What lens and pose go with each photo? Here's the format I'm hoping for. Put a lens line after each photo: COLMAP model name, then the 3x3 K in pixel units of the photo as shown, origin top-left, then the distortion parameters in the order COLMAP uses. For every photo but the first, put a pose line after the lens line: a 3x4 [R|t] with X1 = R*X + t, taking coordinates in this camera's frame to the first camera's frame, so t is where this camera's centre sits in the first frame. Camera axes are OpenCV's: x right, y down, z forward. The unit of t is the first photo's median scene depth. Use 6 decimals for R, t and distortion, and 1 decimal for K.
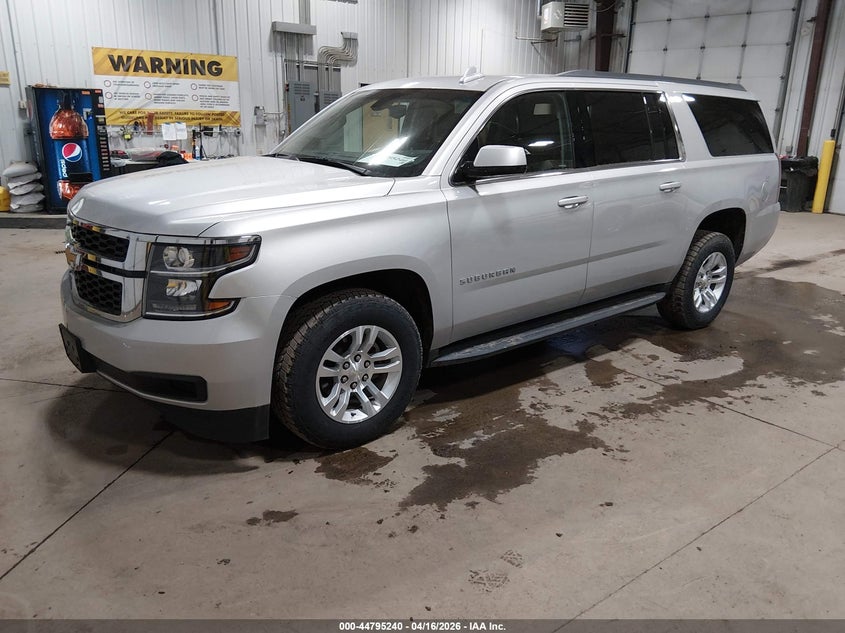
lens RADIAL K [[665.6, 0, 424.7], [0, 665.6, 319.2], [0, 0, 1]] dist [0.016977, -0.054679]
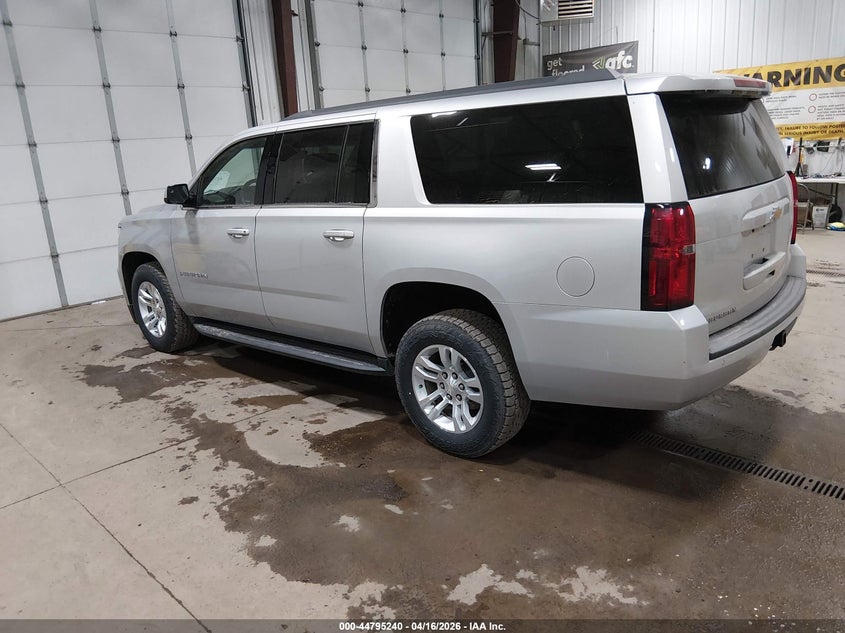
lens RADIAL K [[665.6, 0, 440.0], [0, 665.6, 323.9], [0, 0, 1]] dist [0.016977, -0.054679]
pose [[0.132475, 0.226899, -0.964867, 1.283712], [-0.224586, 0.955000, 0.193743, -0.297884], [0.965407, 0.191030, 0.177472, 1.047203]]
